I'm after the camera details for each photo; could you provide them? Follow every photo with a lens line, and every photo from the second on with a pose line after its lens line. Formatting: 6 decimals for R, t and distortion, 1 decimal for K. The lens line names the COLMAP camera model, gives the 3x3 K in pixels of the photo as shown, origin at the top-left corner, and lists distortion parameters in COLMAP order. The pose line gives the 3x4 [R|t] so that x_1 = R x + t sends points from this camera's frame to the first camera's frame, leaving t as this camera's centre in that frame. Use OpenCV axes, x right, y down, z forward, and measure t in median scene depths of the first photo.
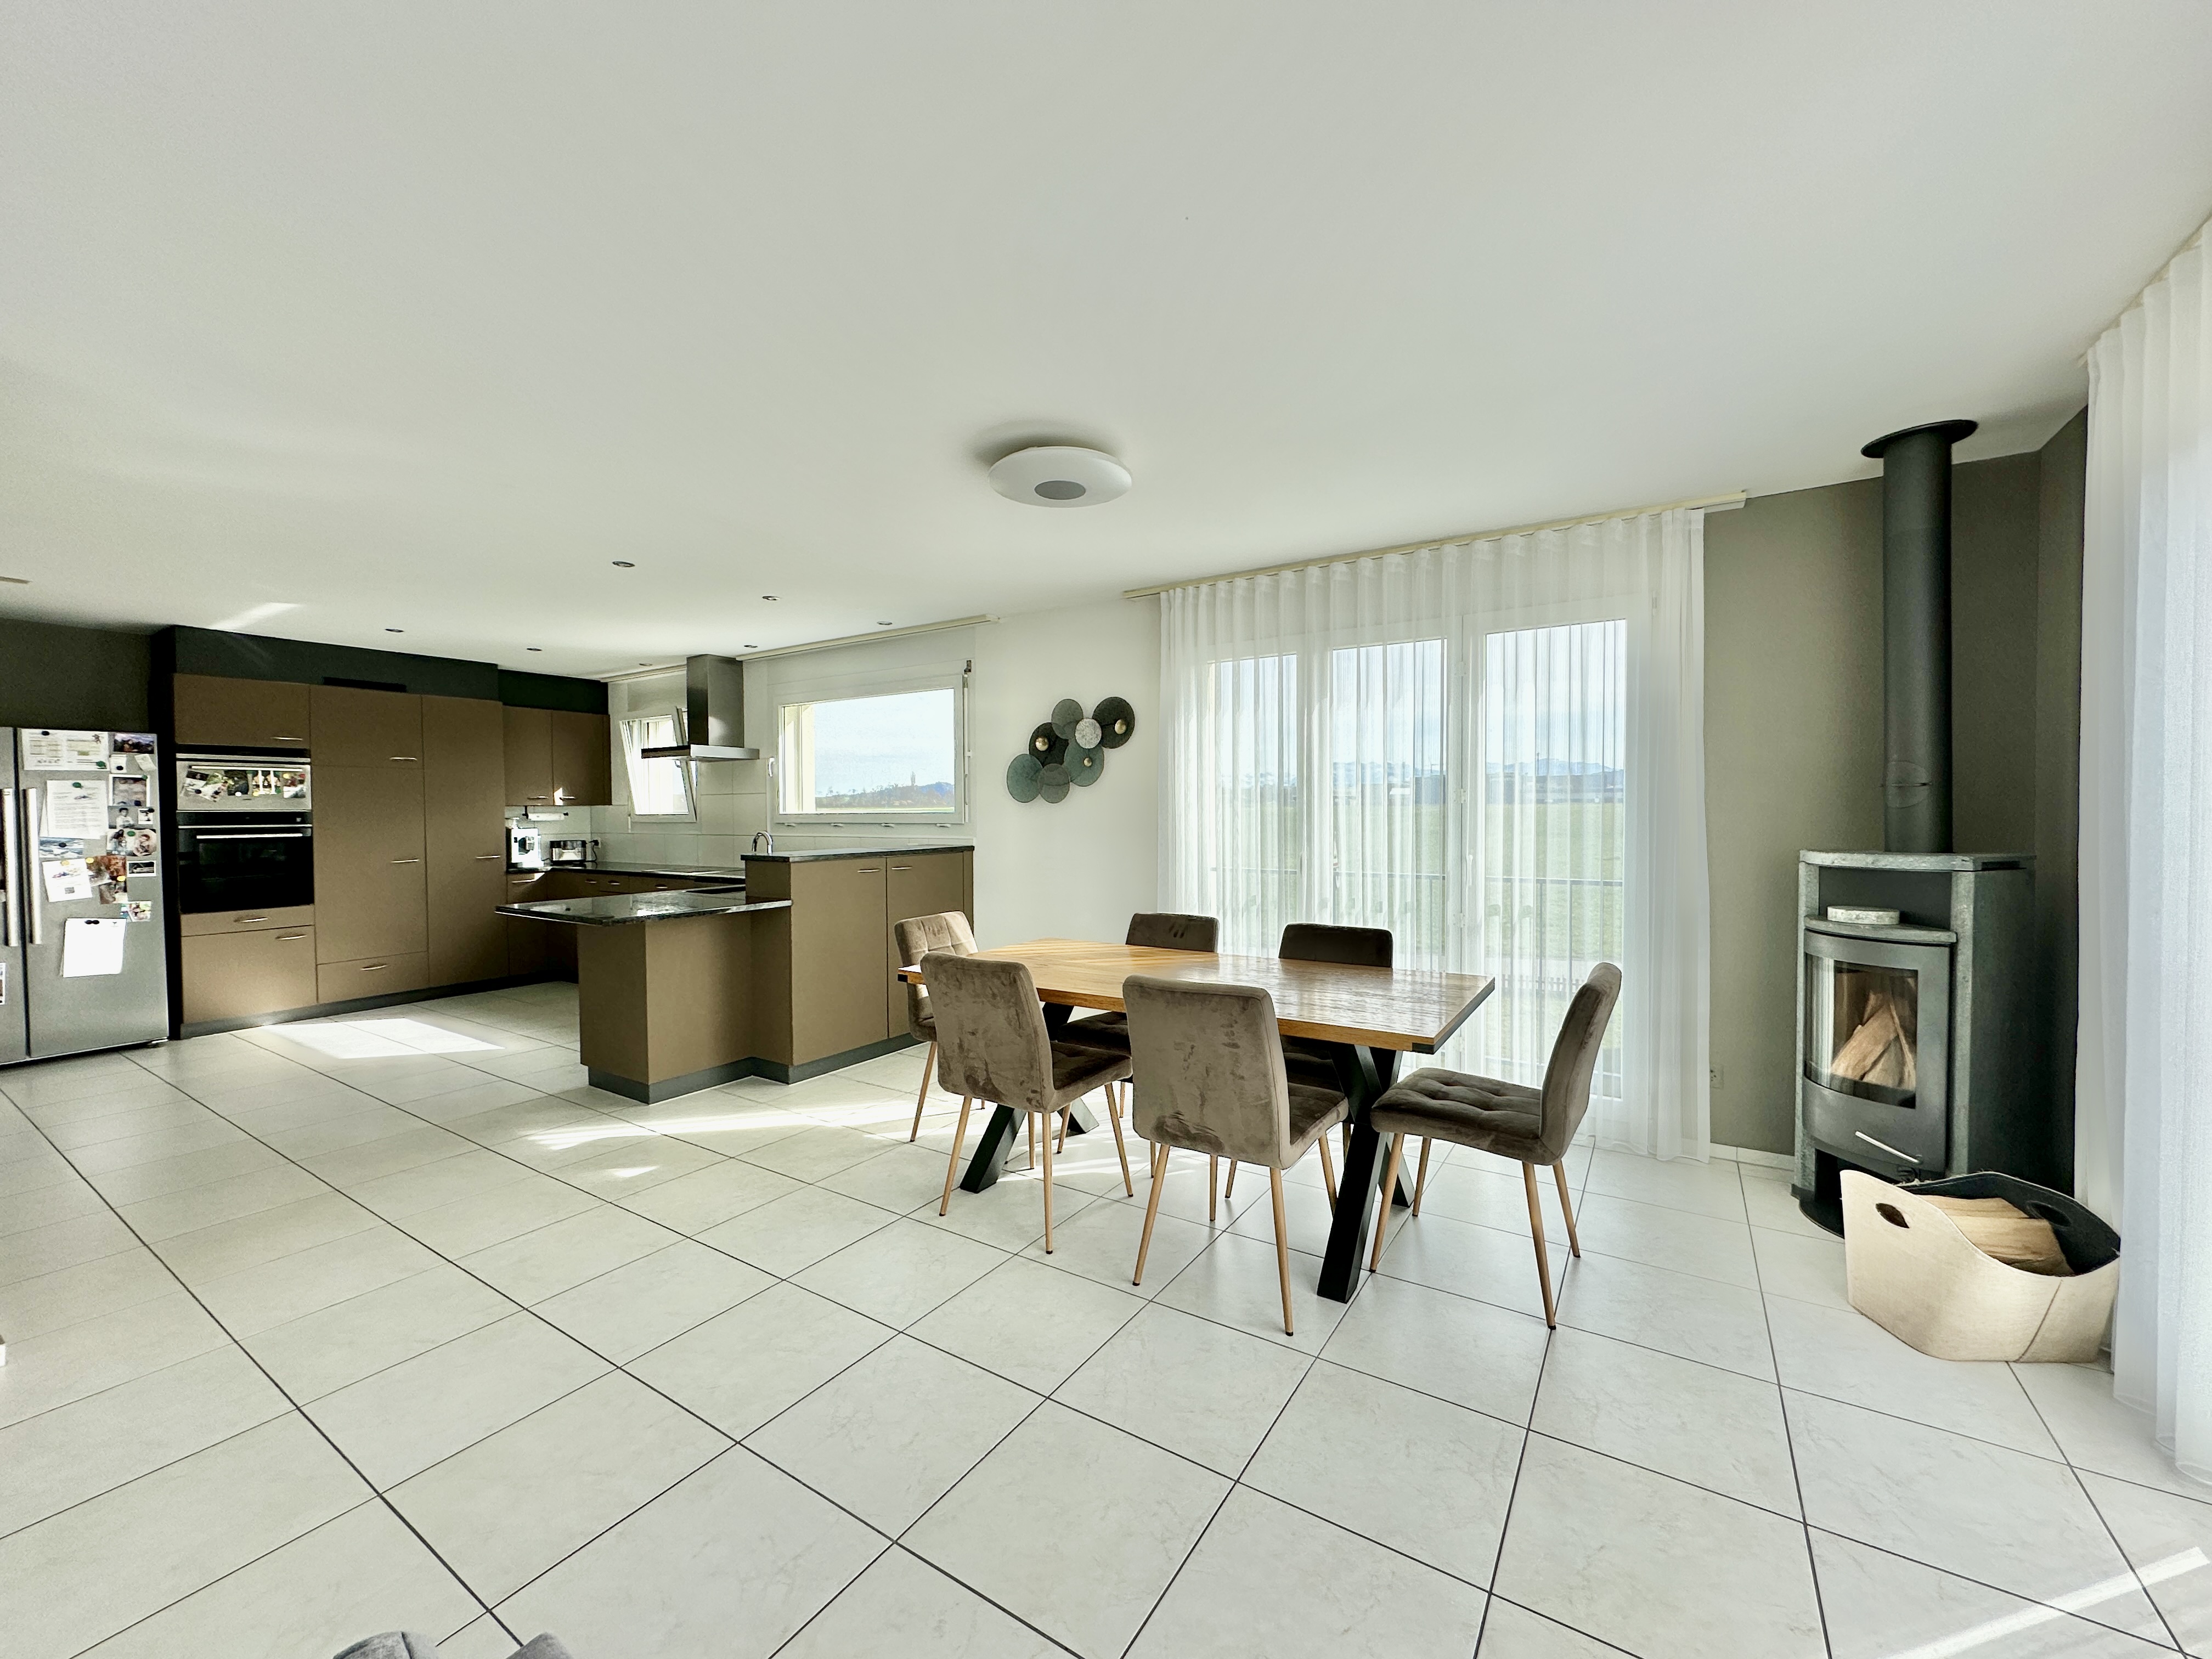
lens RADIAL K [[878.7, 0, 1109.5], [0, 878.7, 837.0], [0, 0, 1]] dist [-0.003082, 0.001374]
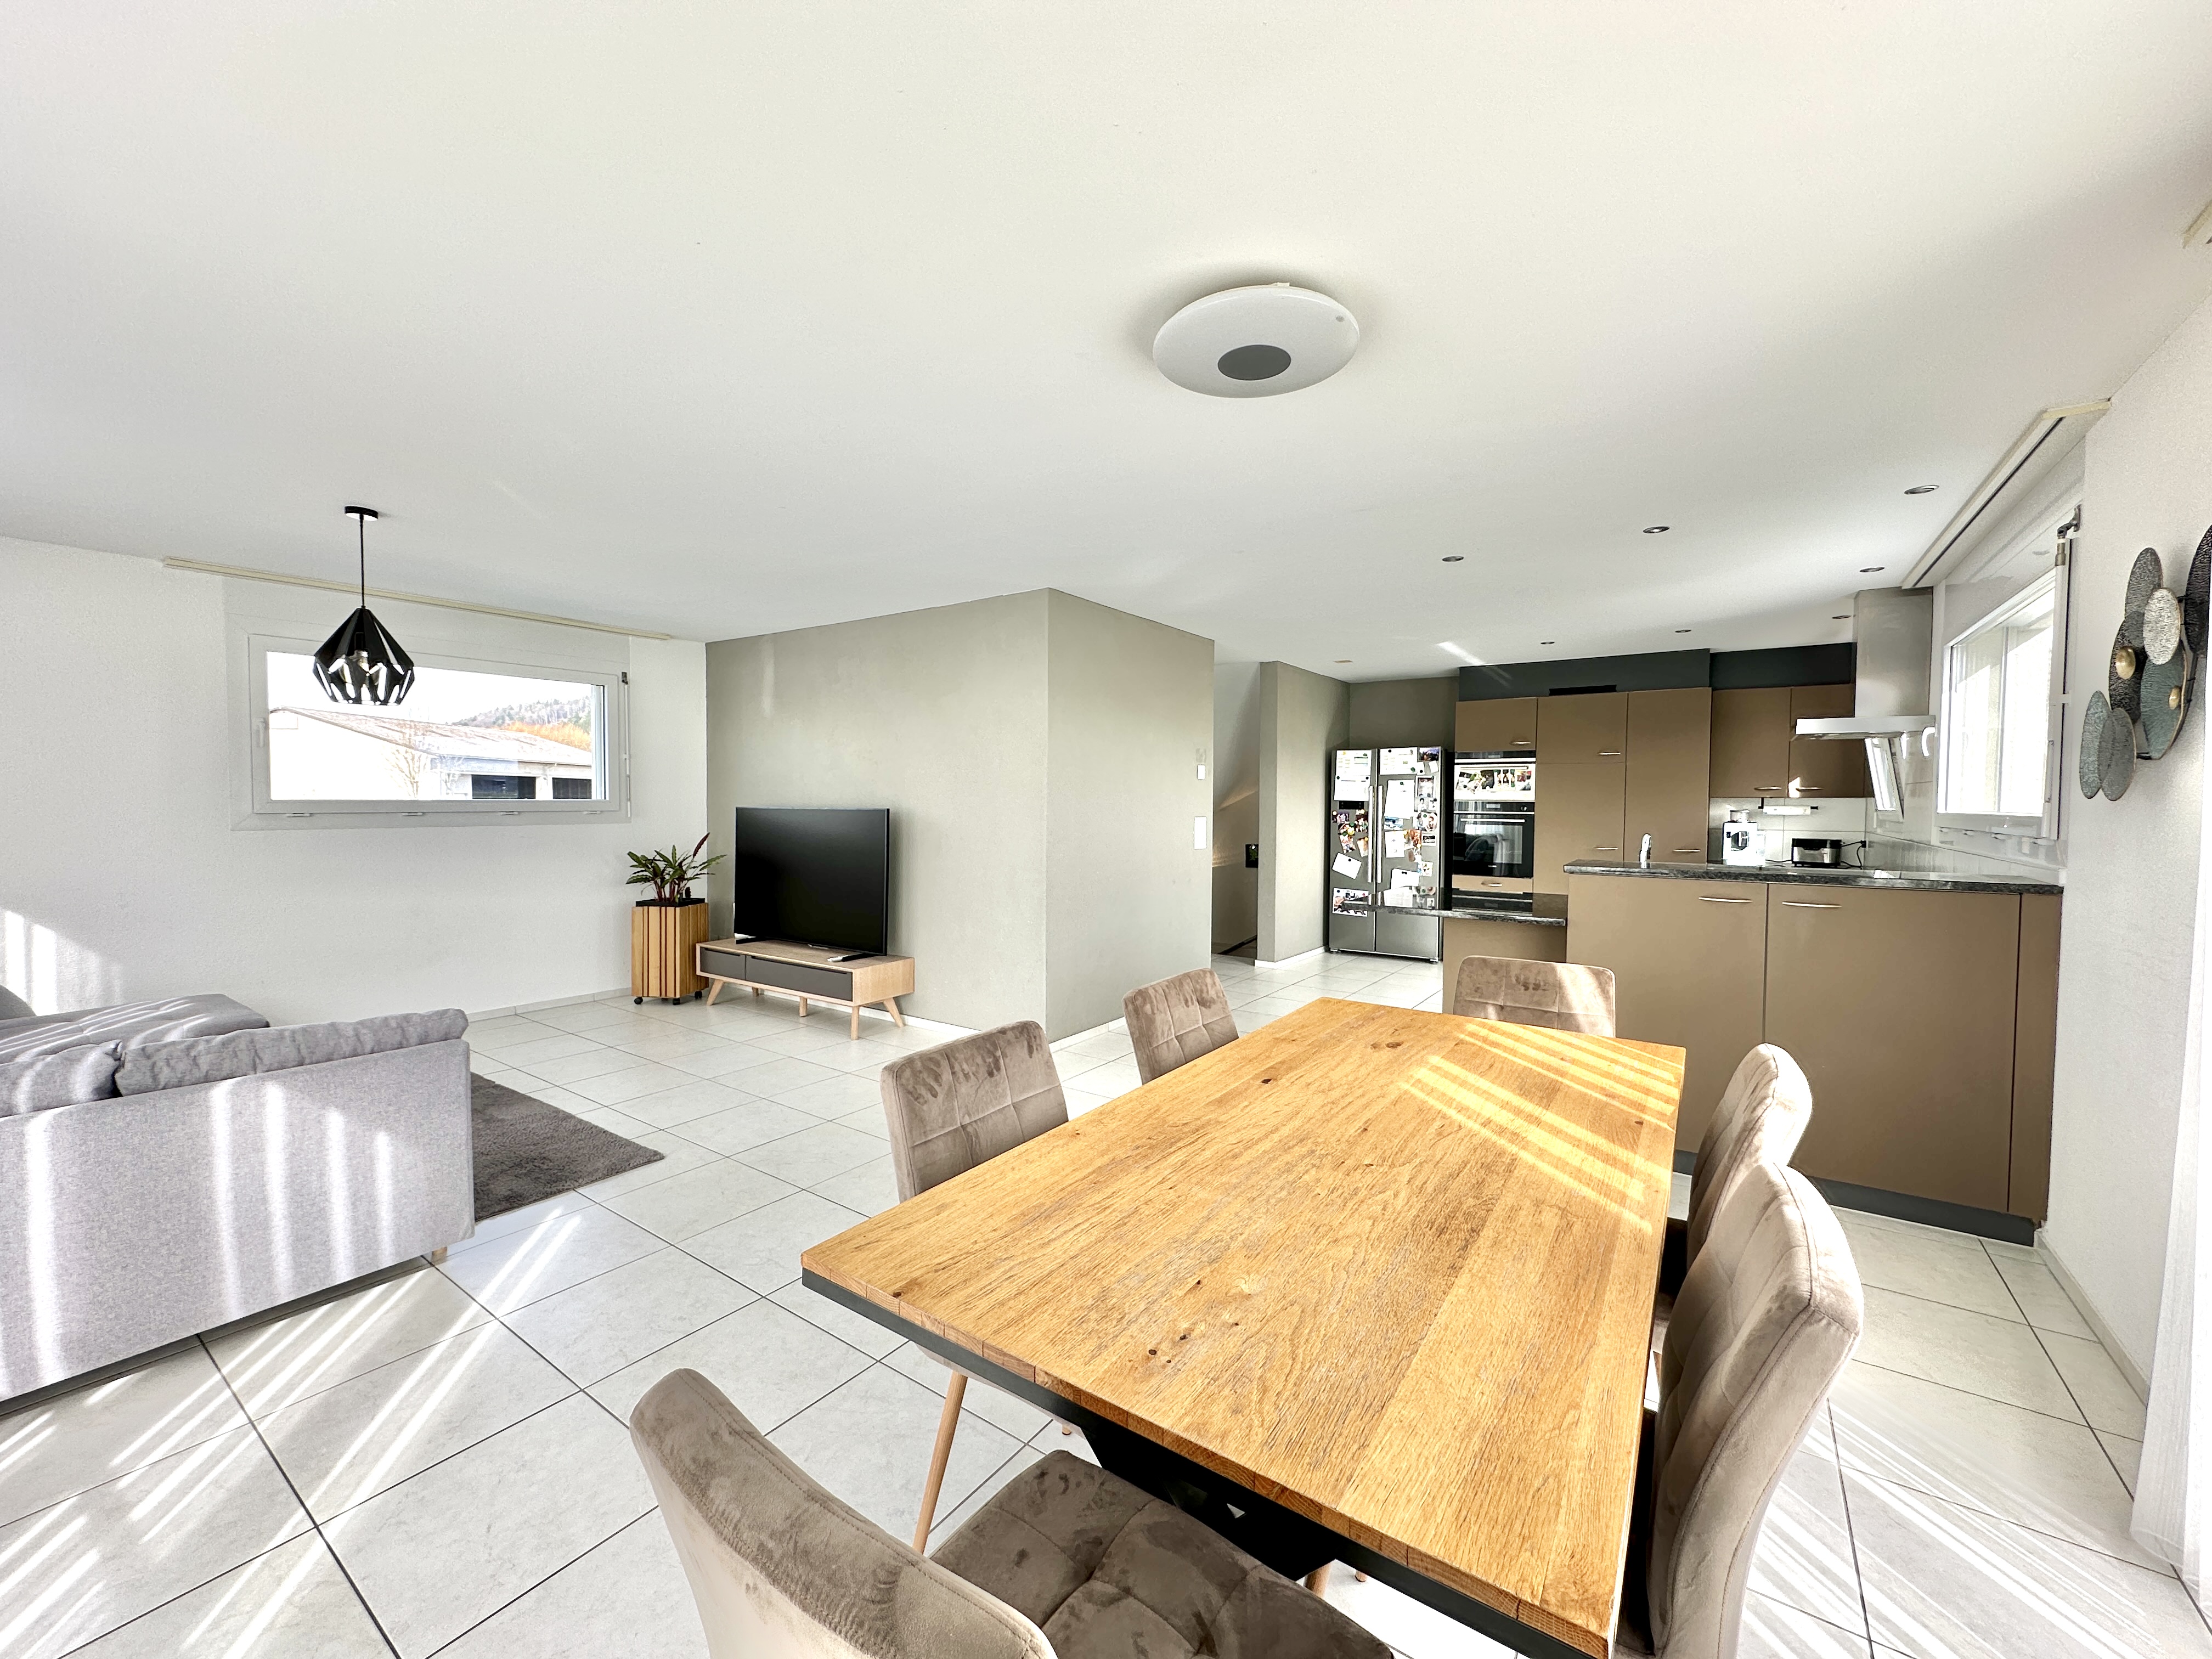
lens RADIAL K [[878.7, 0, 1103.5], [0, 878.7, 830.9], [0, 0, 1]] dist [-0.003082, 0.001374]
pose [[-0.040585, 0.044024, -0.998206, 0.384044], [-0.036244, 0.998307, 0.045502, -0.025696], [0.998519, 0.038026, -0.038920, 0.519545]]
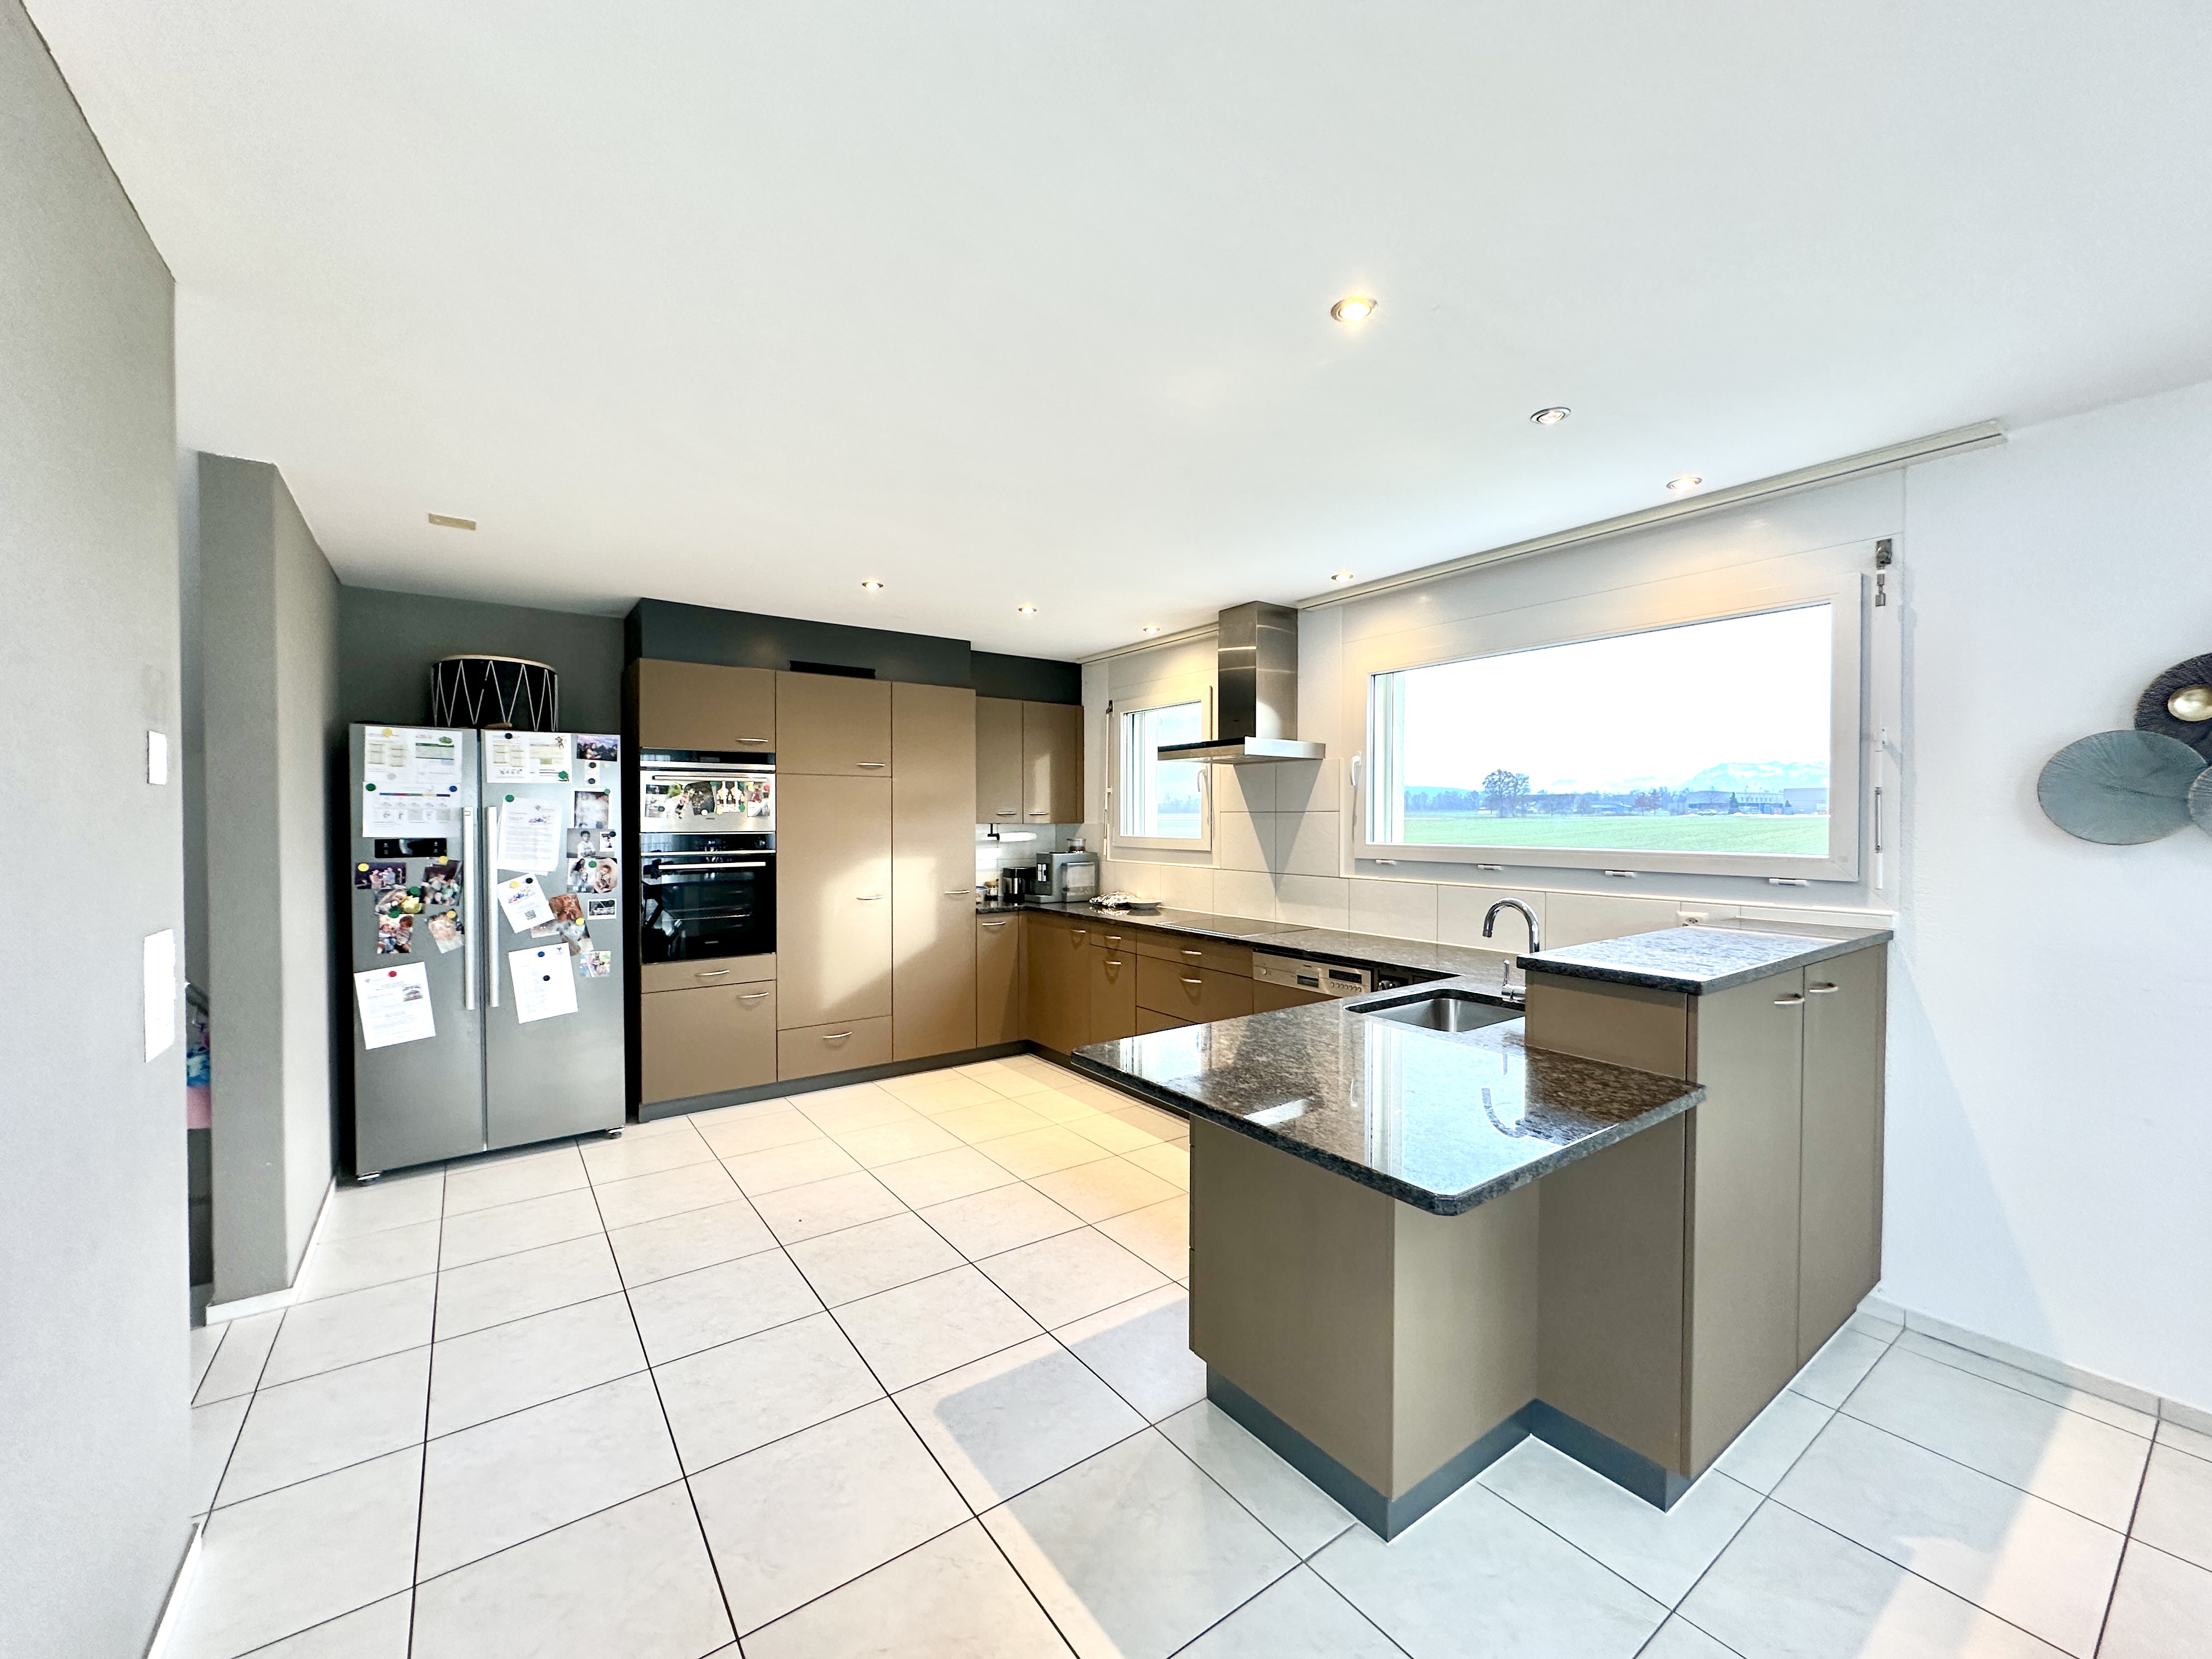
lens RADIAL K [[878.7, 0, 1109.2], [0, 878.7, 837.3], [0, 0, 1]] dist [-0.003082, 0.001374]
pose [[0.932789, 0.015453, -0.360093, -0.407808], [-0.018129, 0.999827, -0.004057, -0.032557], [0.359968, 0.010312, 0.932908, 0.439068]]
